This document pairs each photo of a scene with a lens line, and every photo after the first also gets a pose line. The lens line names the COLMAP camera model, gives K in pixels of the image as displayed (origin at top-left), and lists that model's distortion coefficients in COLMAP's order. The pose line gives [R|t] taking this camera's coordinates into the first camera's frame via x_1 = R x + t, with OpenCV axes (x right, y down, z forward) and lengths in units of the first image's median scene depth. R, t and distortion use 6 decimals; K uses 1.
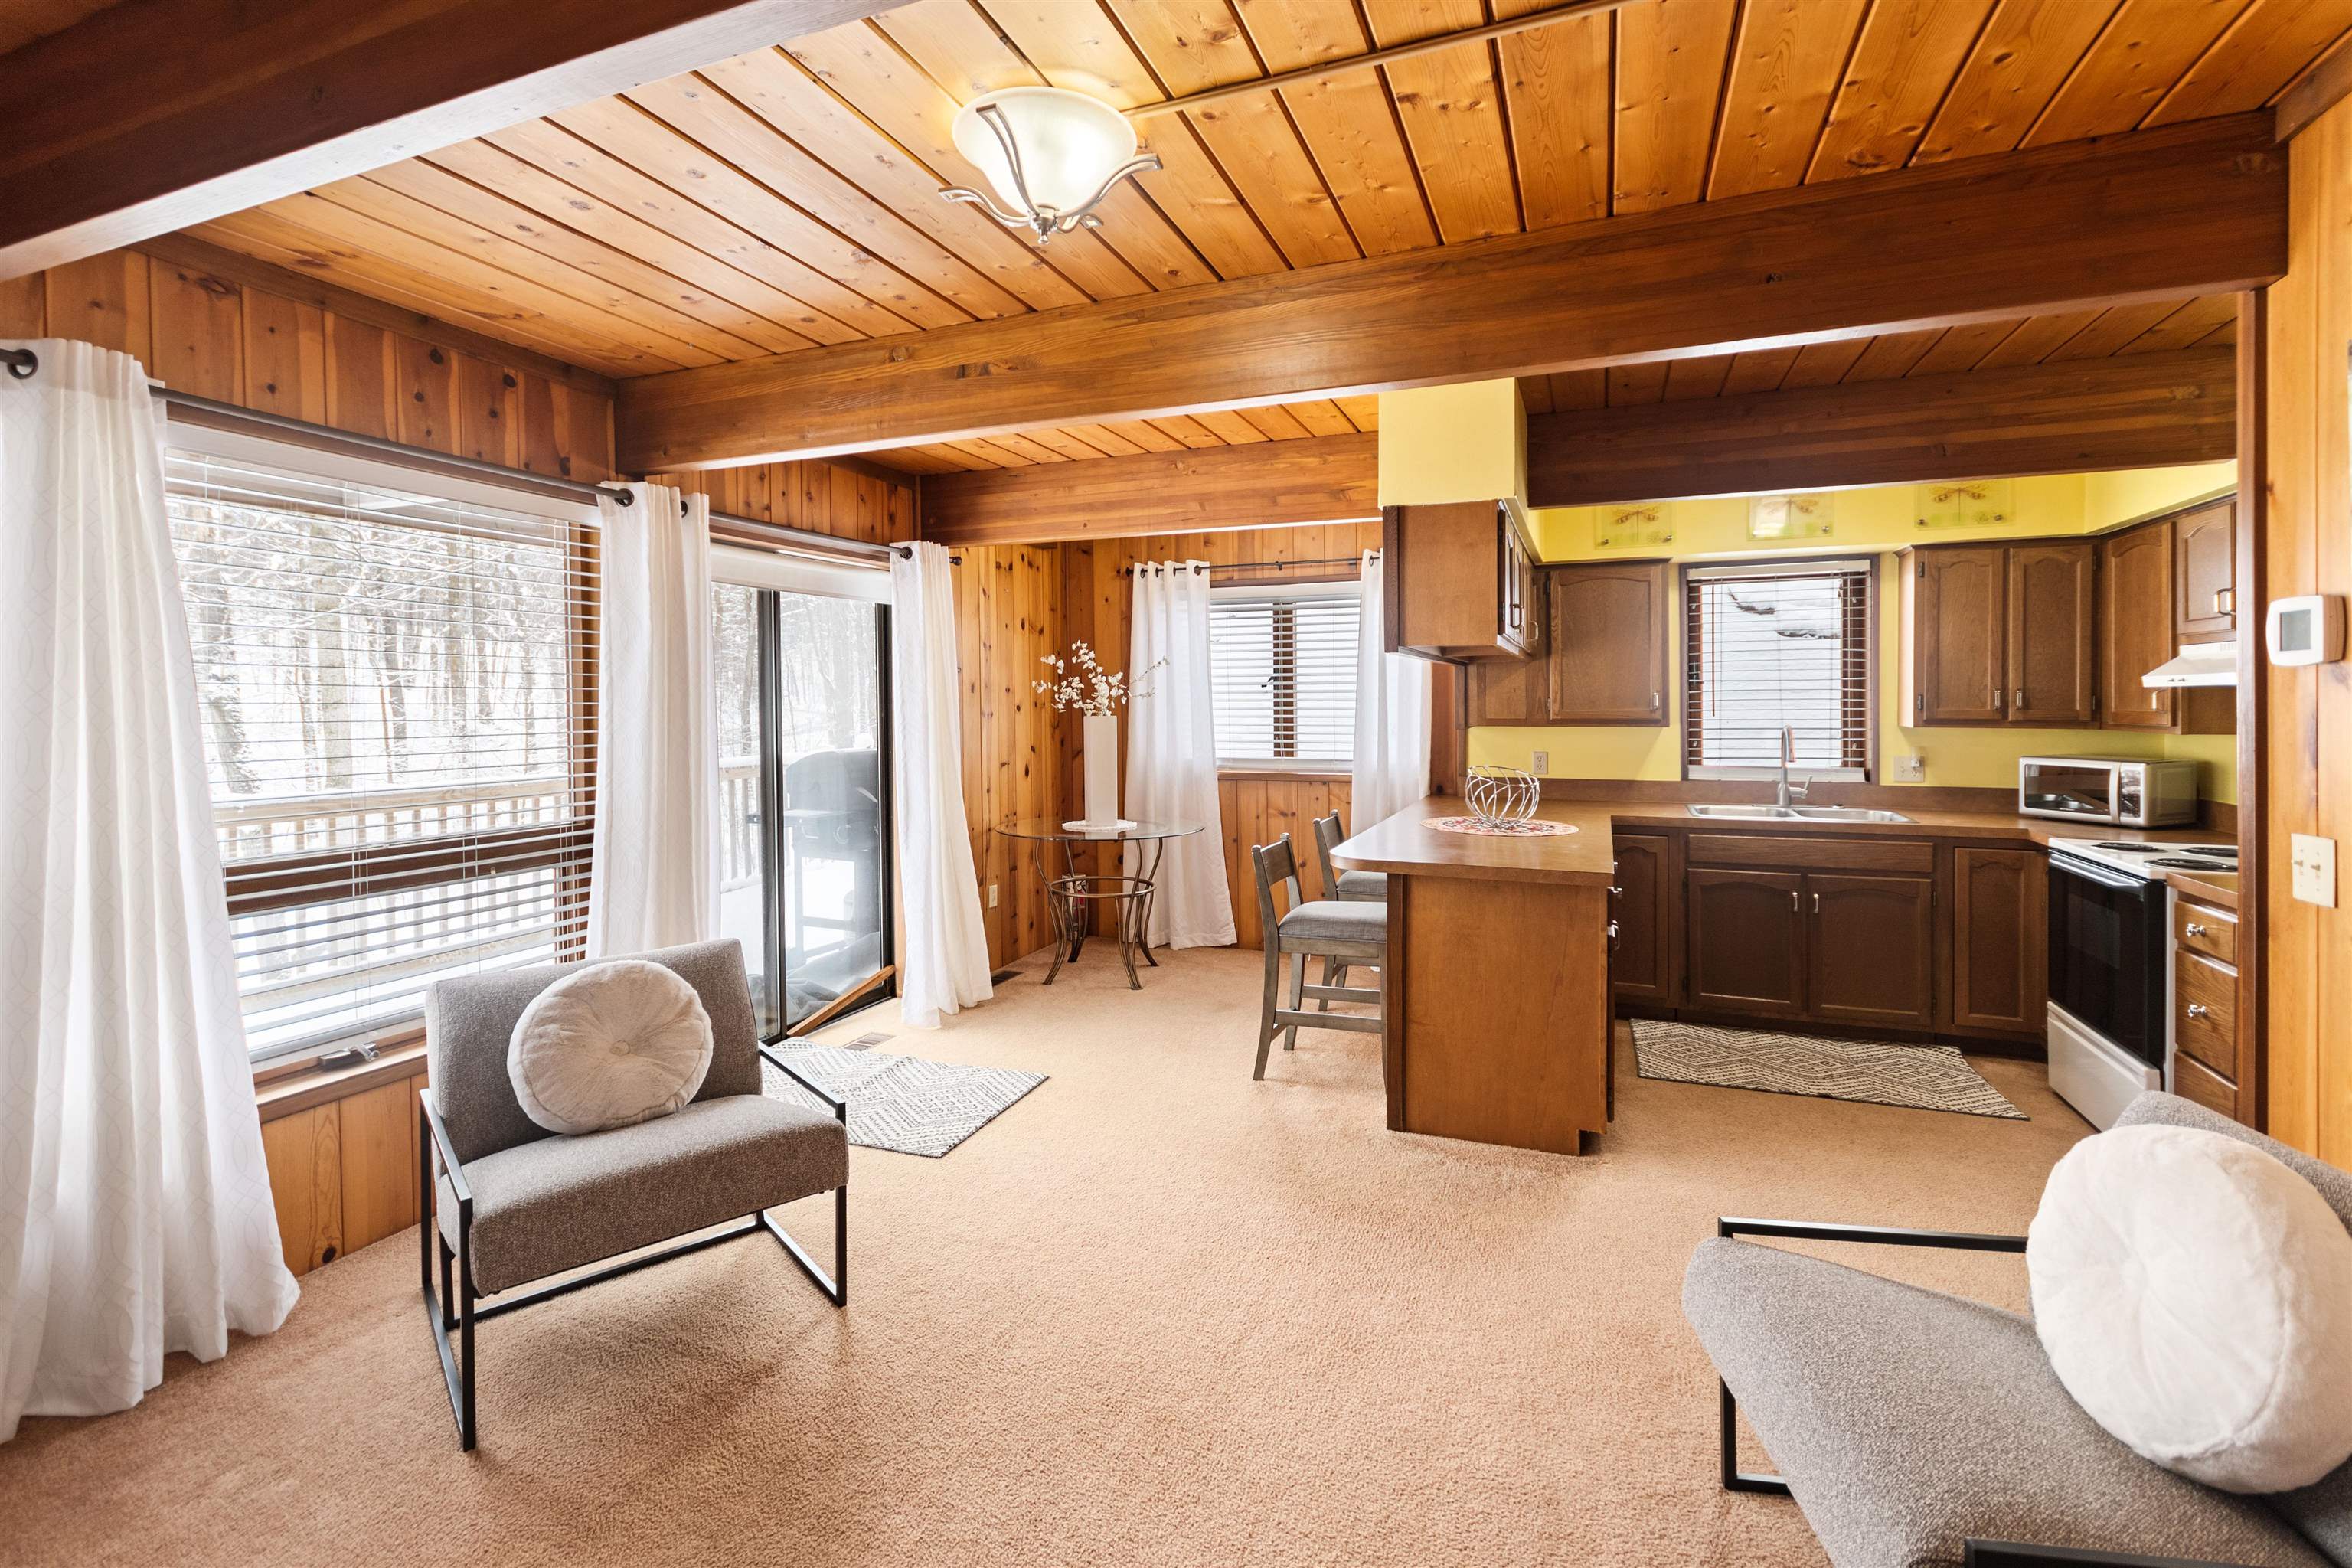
lens RADIAL K [[1038.2, 0, 1169.7], [0, 1038.2, 712.7], [0, 0, 1]] dist [0.003369, -0.000084]
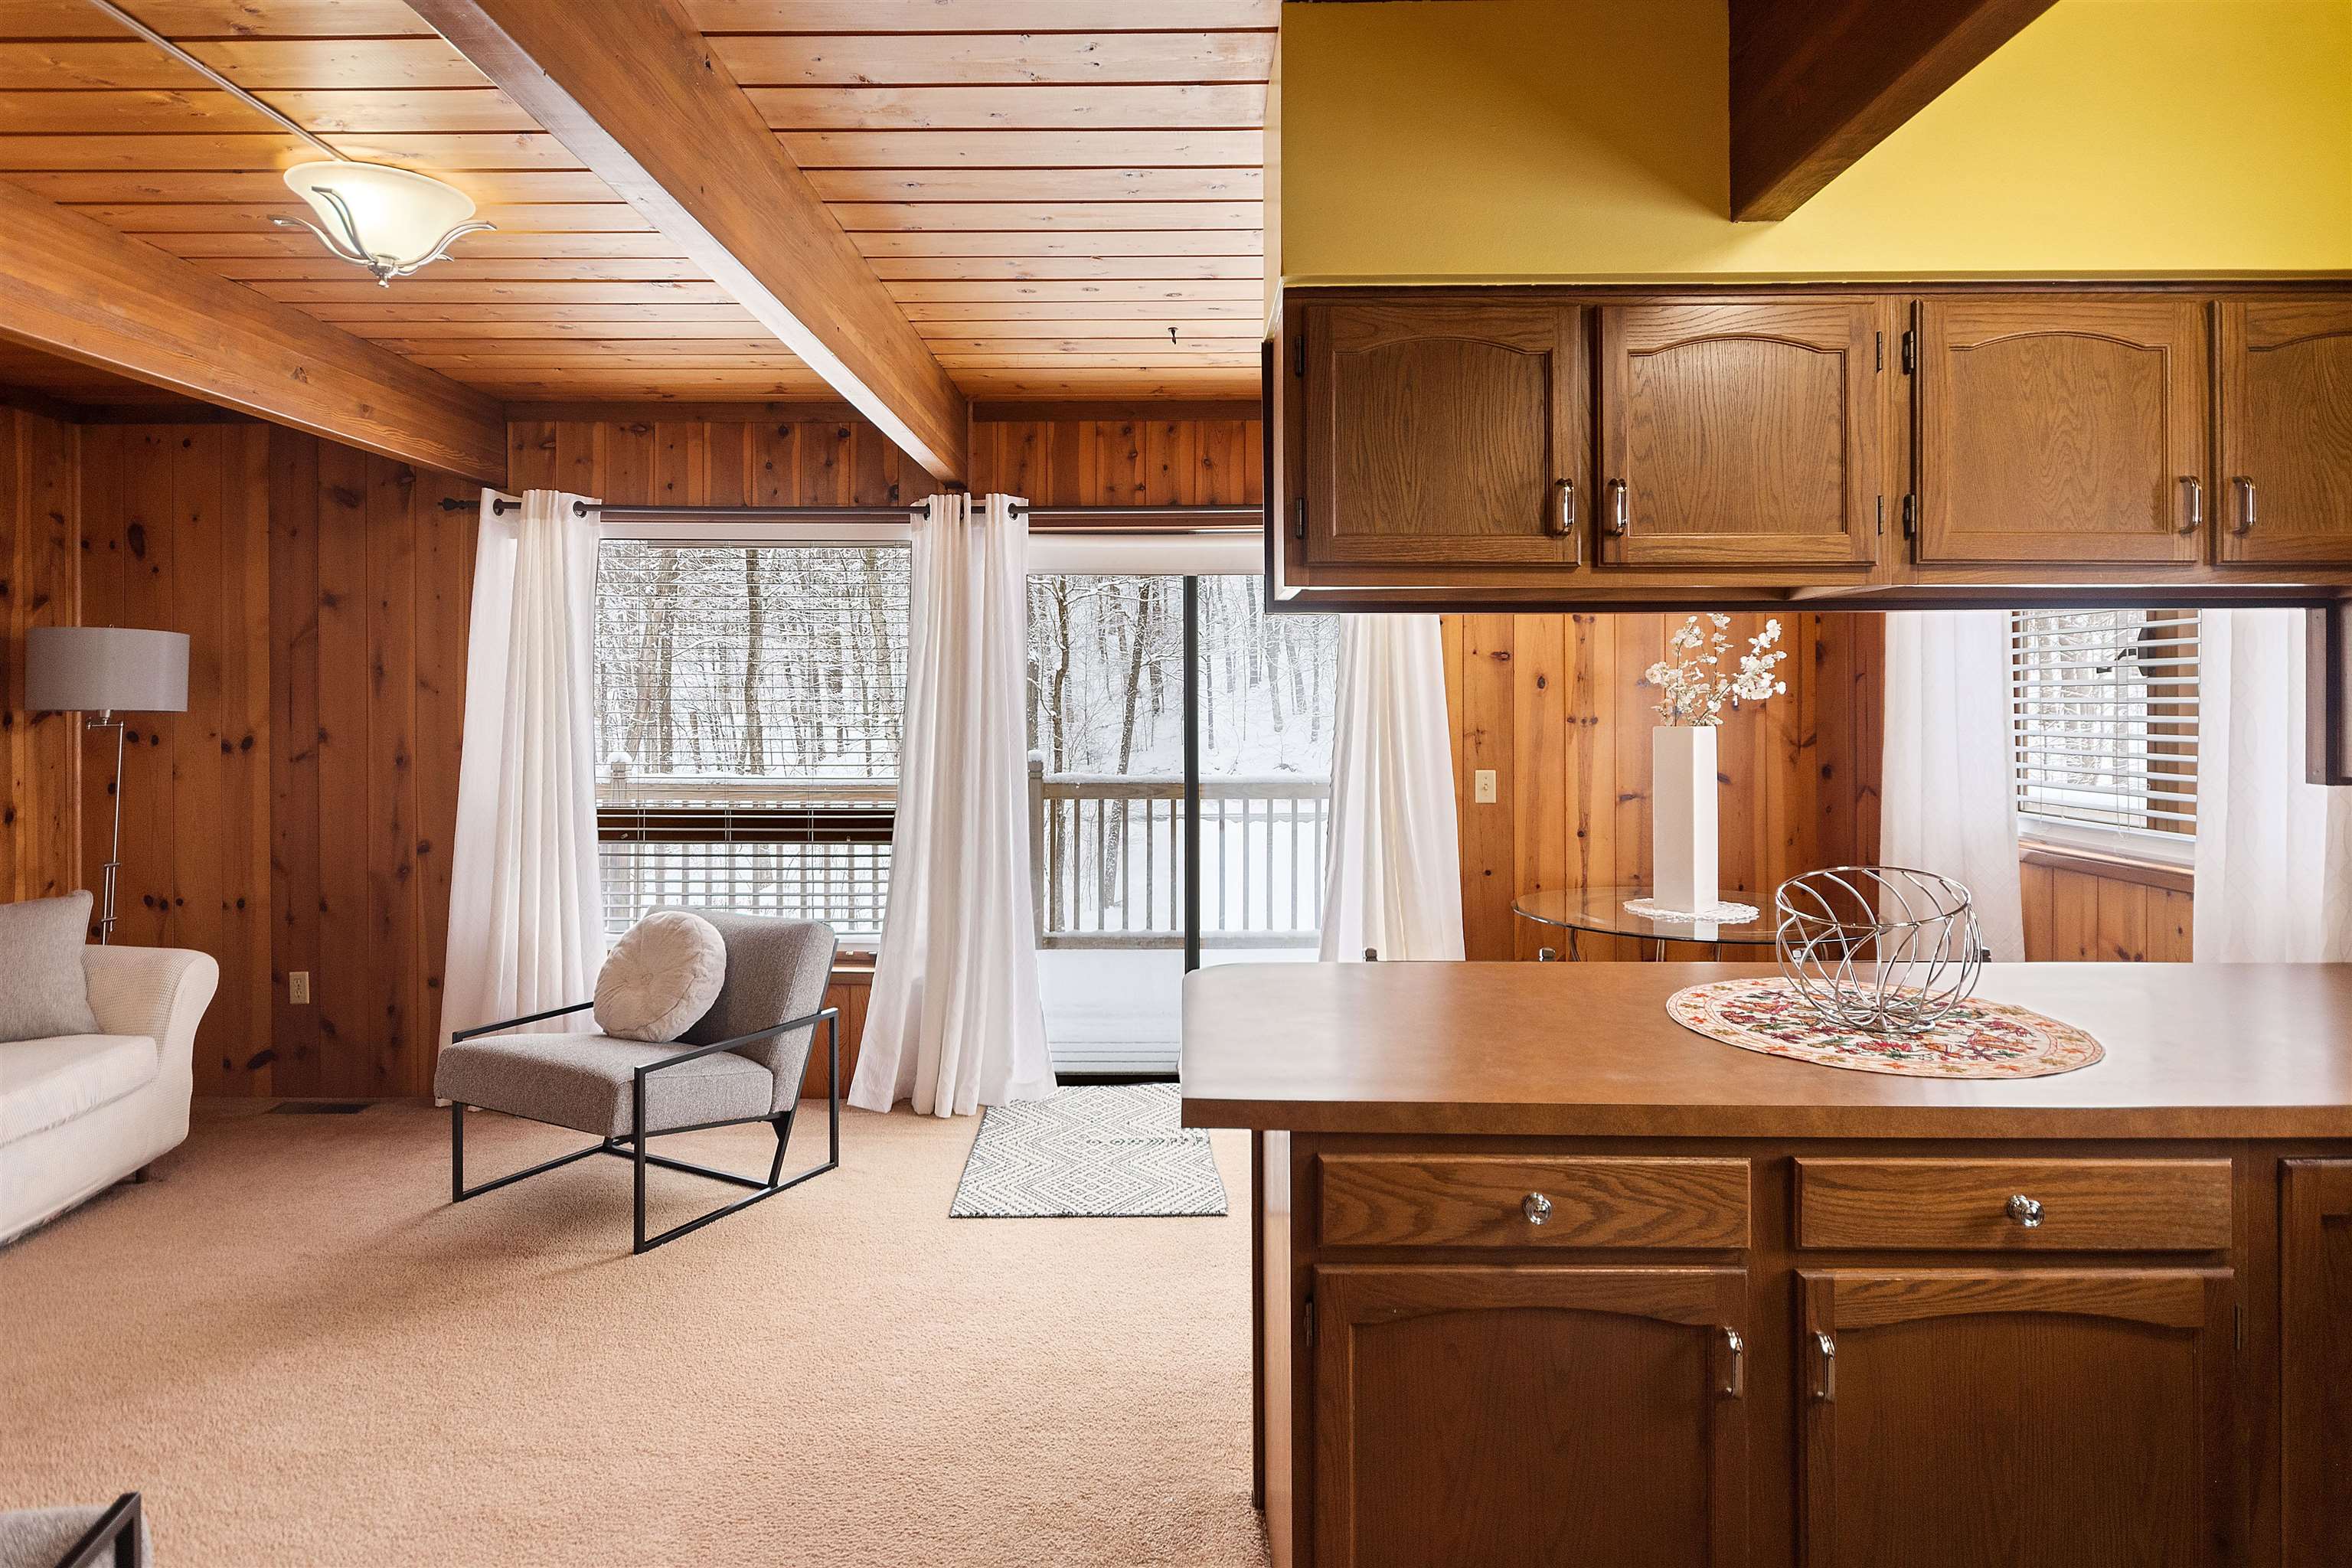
lens RADIAL K [[1338.2, 0, 1174.3], [0, 1338.2, 713.5], [0, 0, 1]] dist [0.014357, 0.000218]
pose [[0.373689, 0.011647, -0.927481, 0.664905], [-0.010809, 0.999908, 0.008202, -0.008678], [0.927491, 0.006960, 0.373780, 0.548692]]
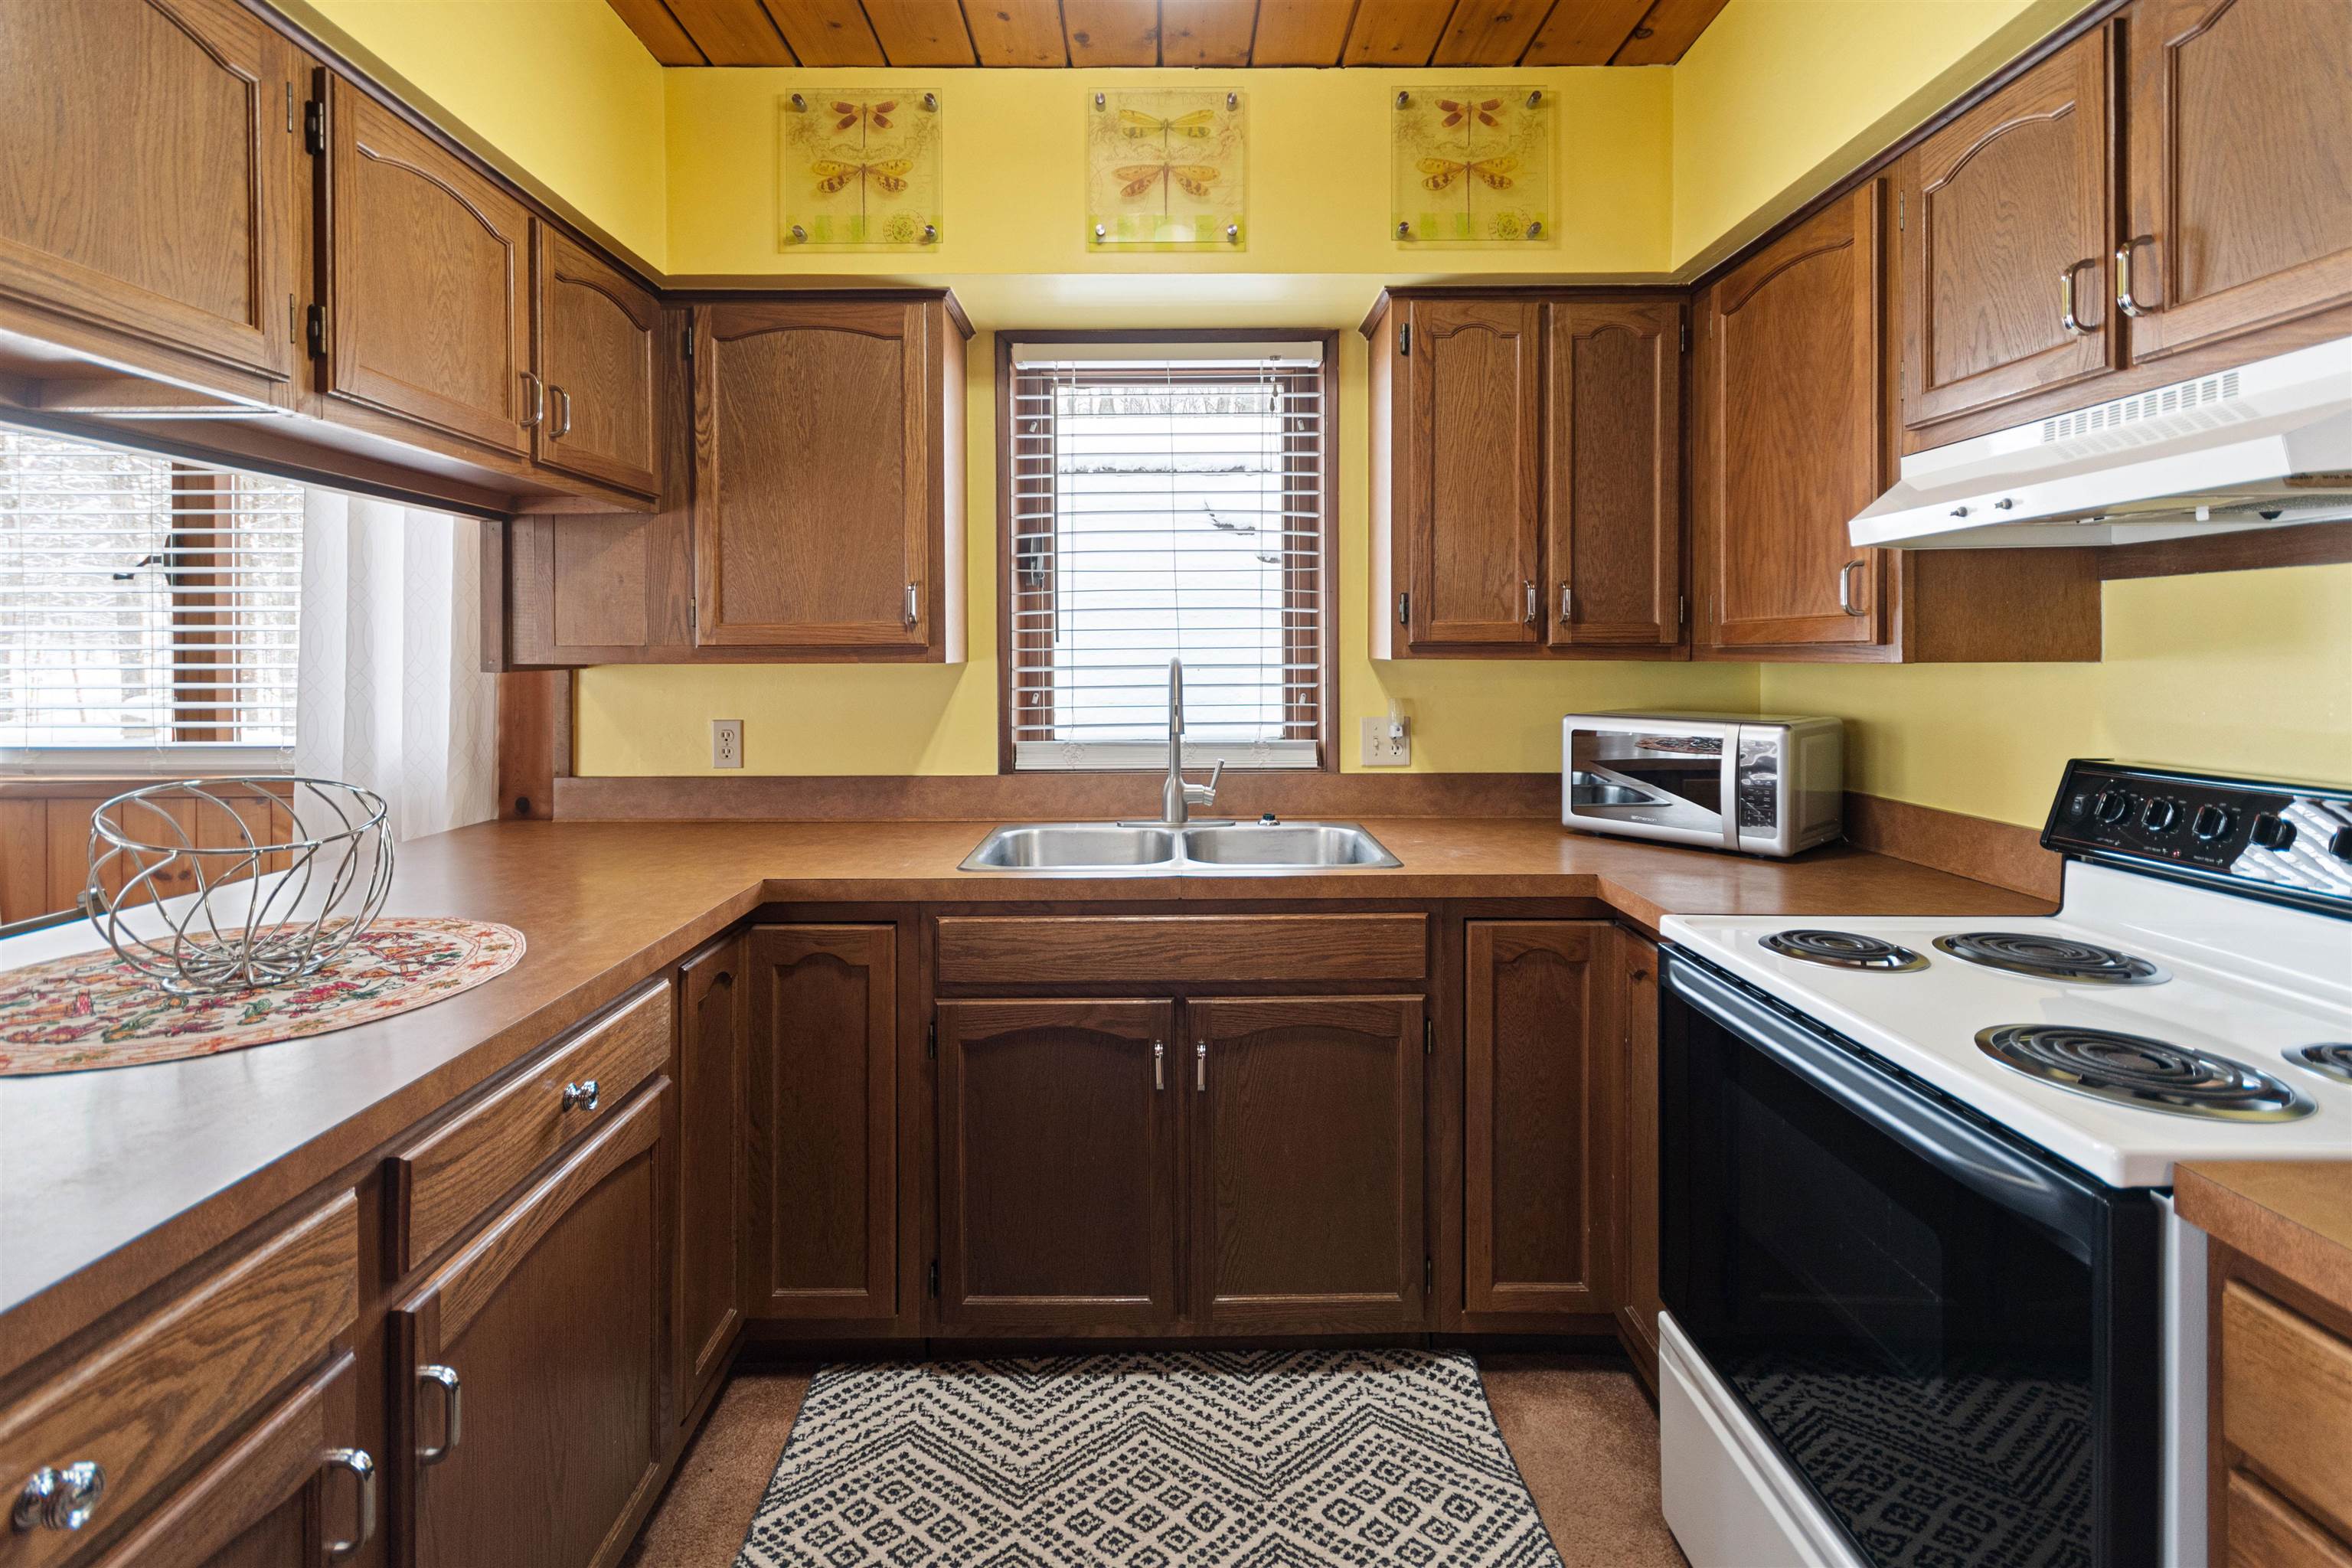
lens RADIAL K [[1079.8, 0, 1156.8], [0, 1079.8, 674.2], [0, 0, 1]] dist [0.000562, 0.000203]
pose [[0.921977, -0.005159, 0.387211, 0.427201], [0.003547, 0.999982, 0.004876, 0.018702], [-0.387229, -0.003122, 0.921978, 0.589103]]
